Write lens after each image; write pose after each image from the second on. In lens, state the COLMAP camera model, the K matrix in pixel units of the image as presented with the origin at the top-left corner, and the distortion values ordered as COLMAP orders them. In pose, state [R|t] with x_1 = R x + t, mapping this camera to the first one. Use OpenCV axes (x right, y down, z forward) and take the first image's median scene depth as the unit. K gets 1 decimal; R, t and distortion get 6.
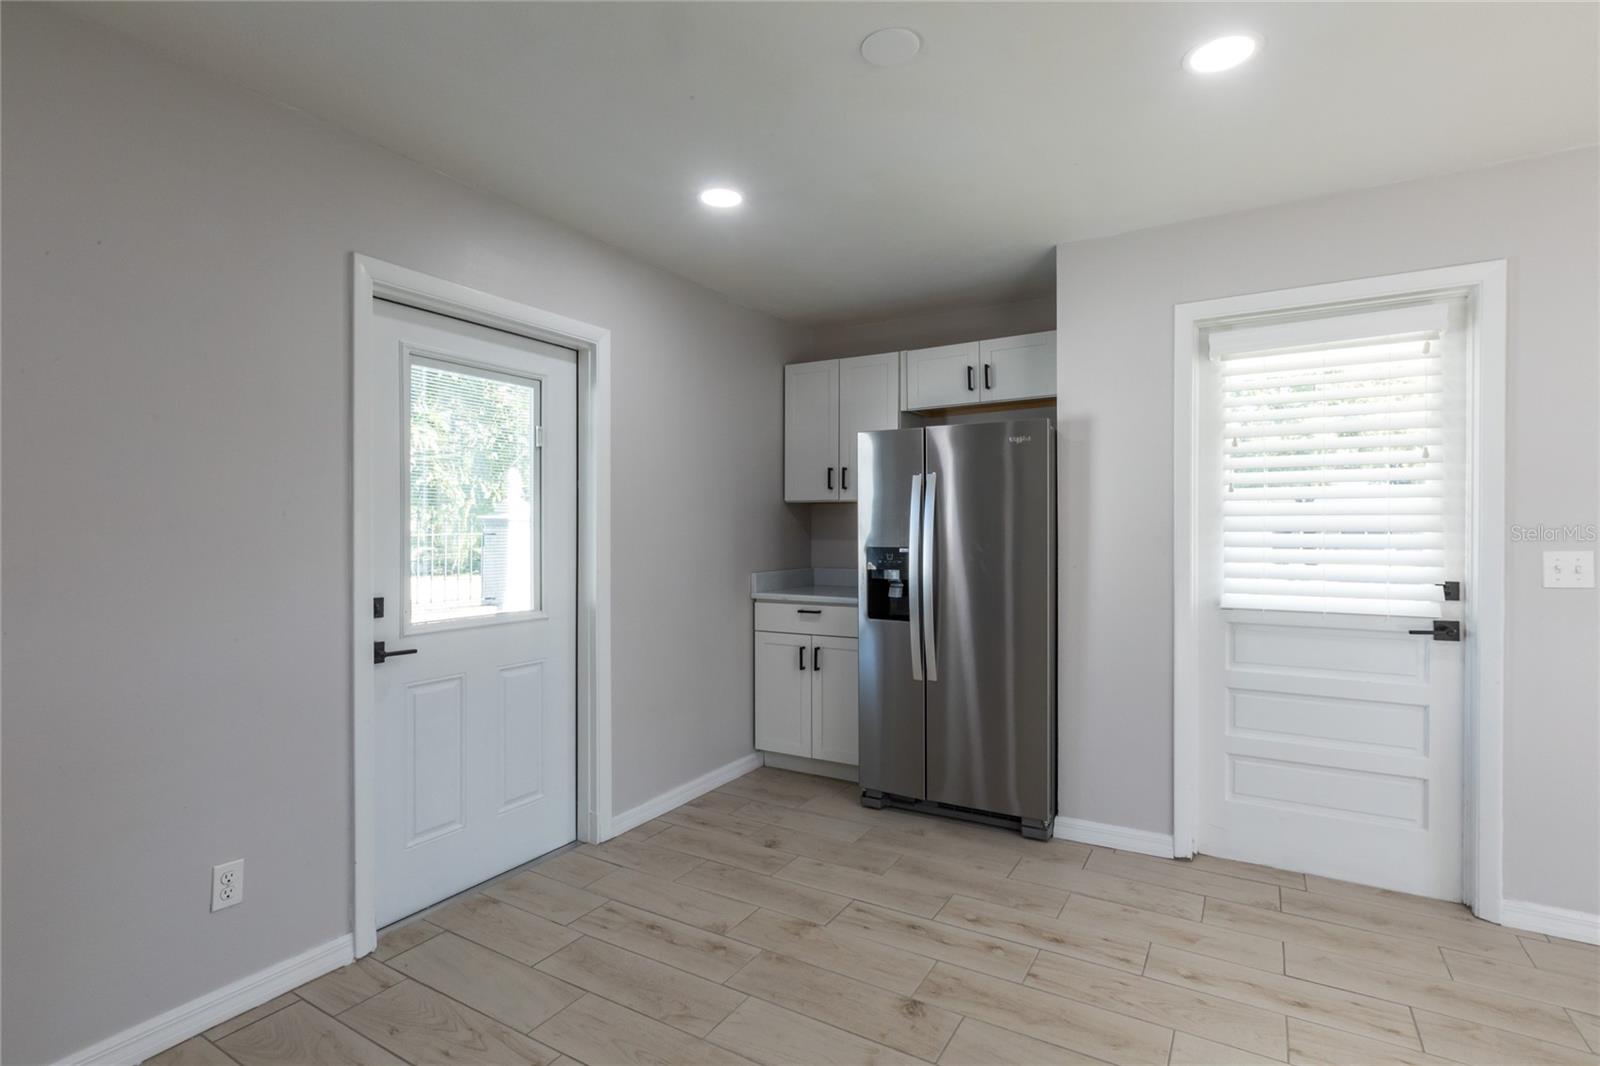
lens RADIAL K [[762.0, 0, 800.0], [0, 762.0, 533.0], [0, 0, 1]] dist [0.001917, 0.000120]
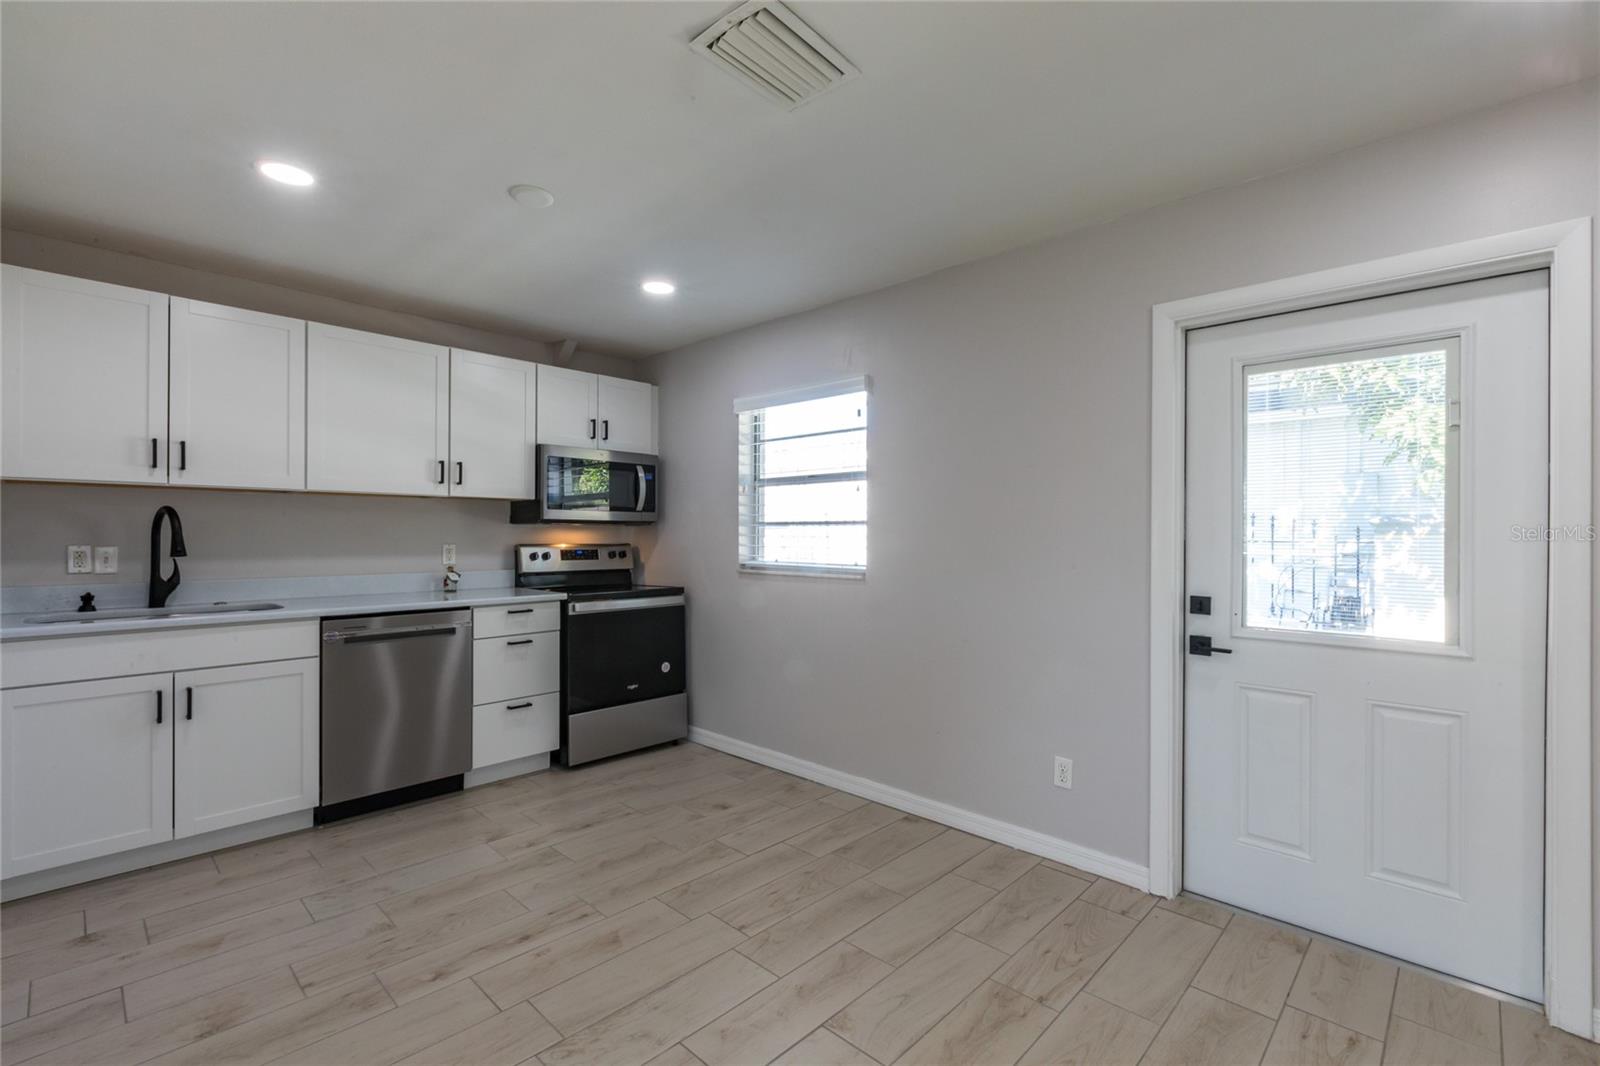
lens RADIAL K [[705.2, 0, 800.0], [0, 705.2, 533.0], [0, 0, 1]] dist [0.000461, 0.000212]
pose [[-0.219850, -0.006168, -0.975514, 0.573116], [-0.008598, 0.999953, -0.004385, 0.001483], [0.975496, 0.007424, -0.219892, 0.640688]]
